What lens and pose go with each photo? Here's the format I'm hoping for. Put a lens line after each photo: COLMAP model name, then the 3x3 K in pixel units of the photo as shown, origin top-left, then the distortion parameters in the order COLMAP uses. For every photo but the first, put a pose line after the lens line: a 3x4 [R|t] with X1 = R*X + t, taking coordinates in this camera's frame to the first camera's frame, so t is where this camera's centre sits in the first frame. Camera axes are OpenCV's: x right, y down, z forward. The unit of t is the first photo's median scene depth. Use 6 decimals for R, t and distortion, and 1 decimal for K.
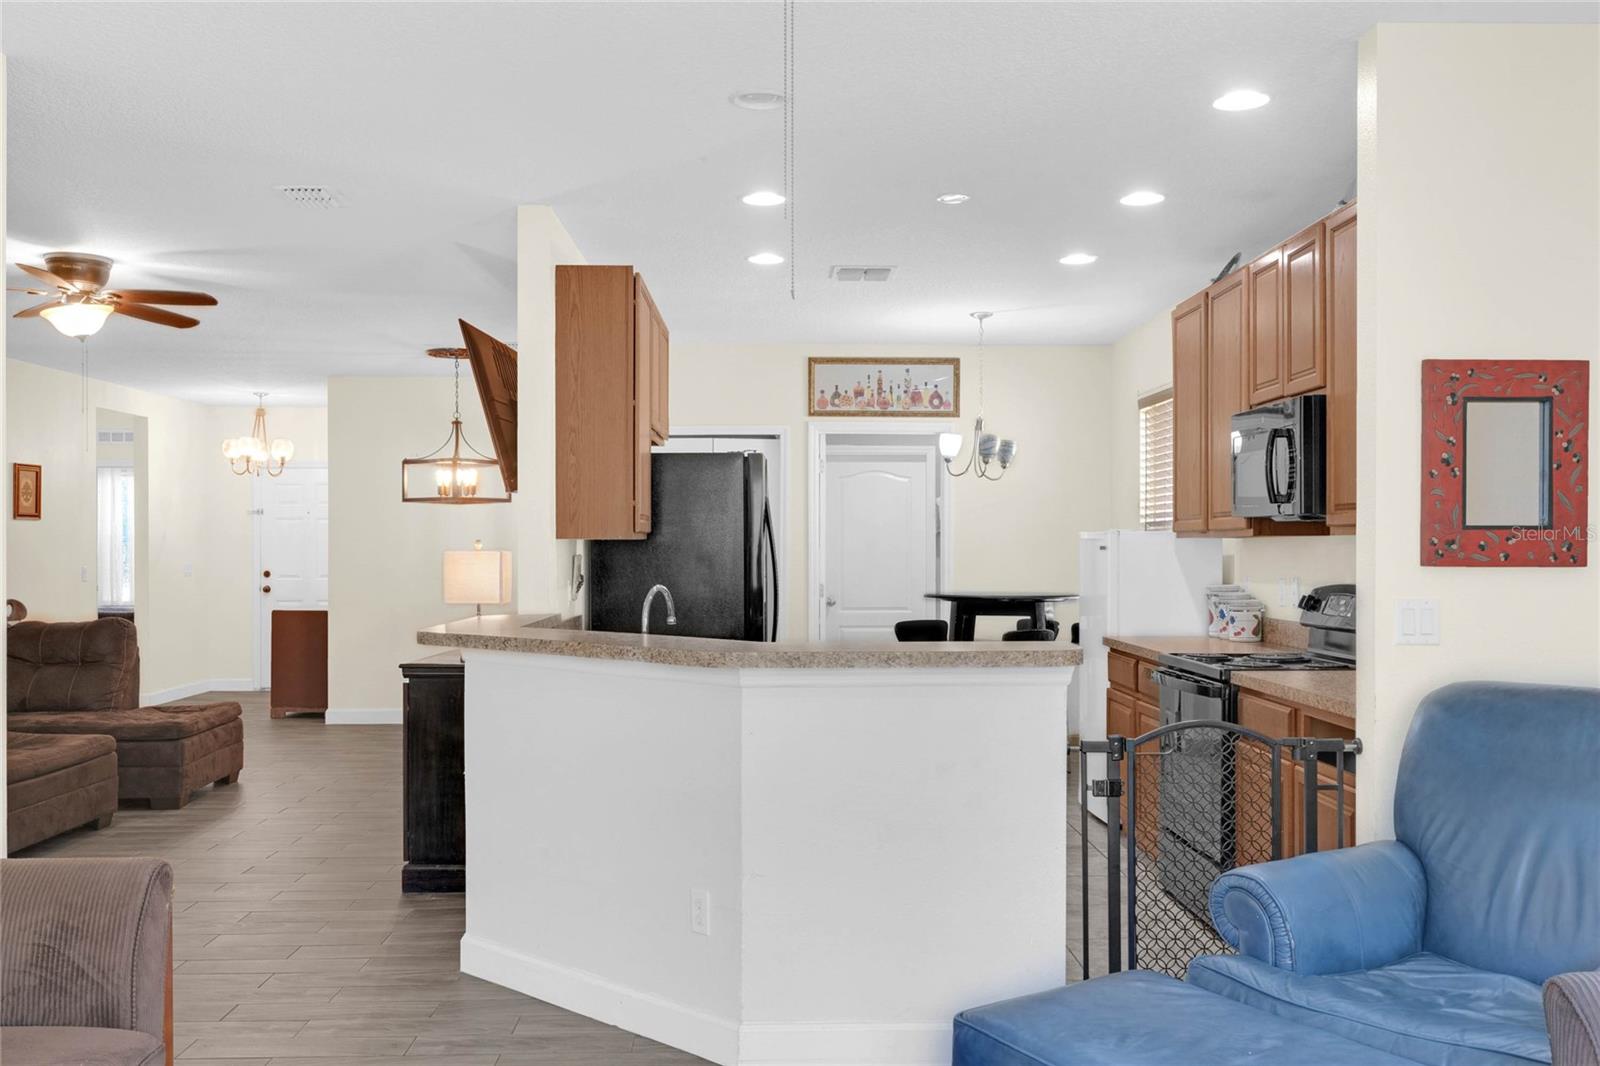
lens RADIAL K [[1474.2, 0, 812.2], [0, 1474.2, 544.2], [0, 0, 1]] dist [0.013147, 0.000000]
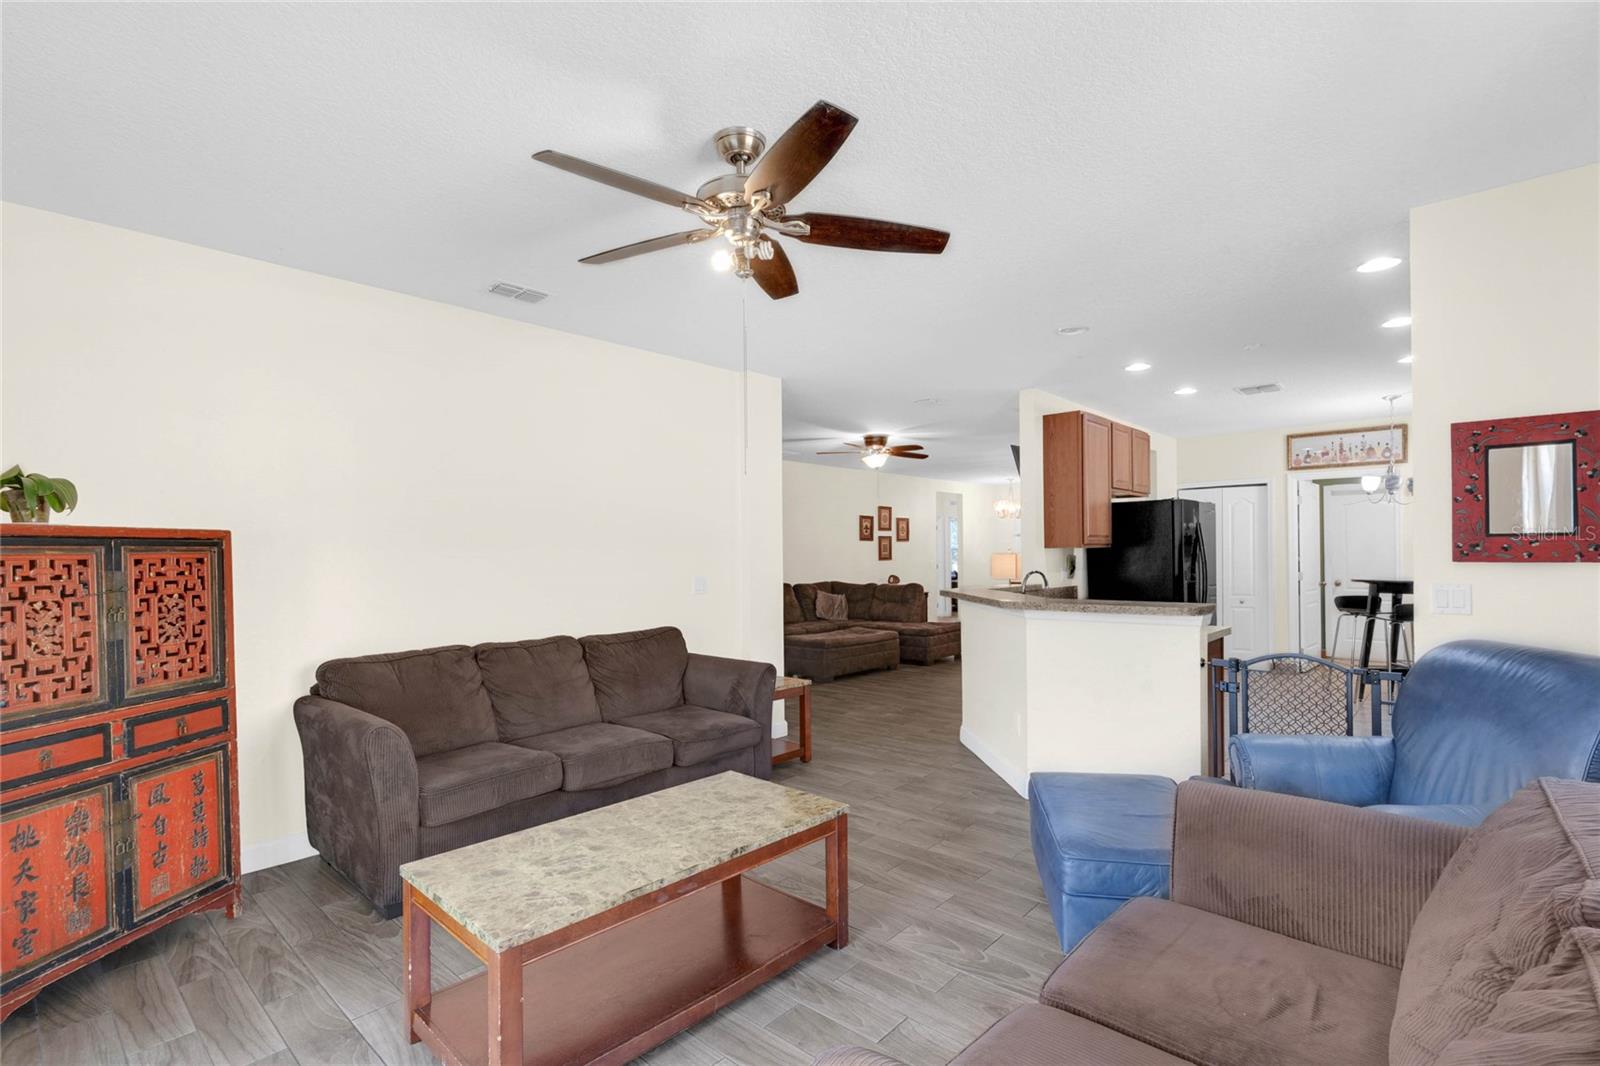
lens RADIAL K [[767.7, 0, 782.9], [0, 767.7, 548.5], [0, 0, 1]] dist [-0.000057, 0.000717]
pose [[0.711252, -0.011735, -0.702839, 0.262147], [0.010994, 0.999924, -0.005569, -0.000869], [0.702851, -0.003766, 0.711327, -0.016194]]
